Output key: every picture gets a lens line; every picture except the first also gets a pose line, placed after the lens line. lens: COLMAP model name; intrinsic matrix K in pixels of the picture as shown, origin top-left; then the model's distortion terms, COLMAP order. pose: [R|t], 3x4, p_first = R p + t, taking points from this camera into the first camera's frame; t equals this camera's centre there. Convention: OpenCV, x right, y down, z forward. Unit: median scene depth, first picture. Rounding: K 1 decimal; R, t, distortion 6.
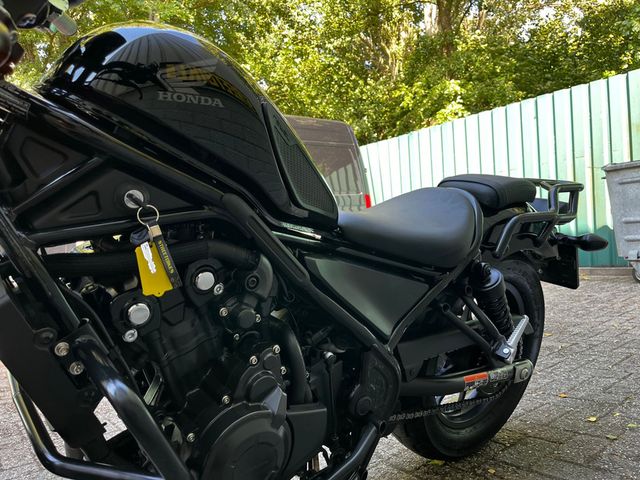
lens RADIAL K [[492.2, 0, 317.9], [0, 492.2, 237.1], [0, 0, 1]] dist [0.065166, -0.093216]
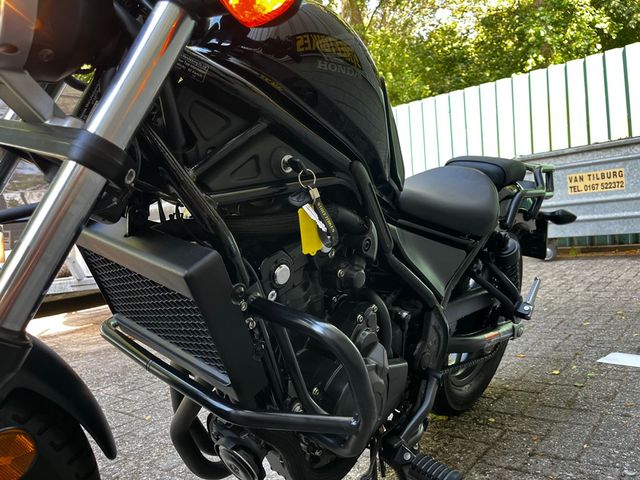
lens RADIAL K [[492.2, 0, 314.9], [0, 492.2, 238.1], [0, 0, 1]] dist [0.065166, -0.093216]
pose [[0.981191, -0.019156, 0.192085, -0.308338], [0.015546, 0.999673, 0.020283, 0.036097], [-0.192411, -0.016916, 0.981169, -0.023095]]
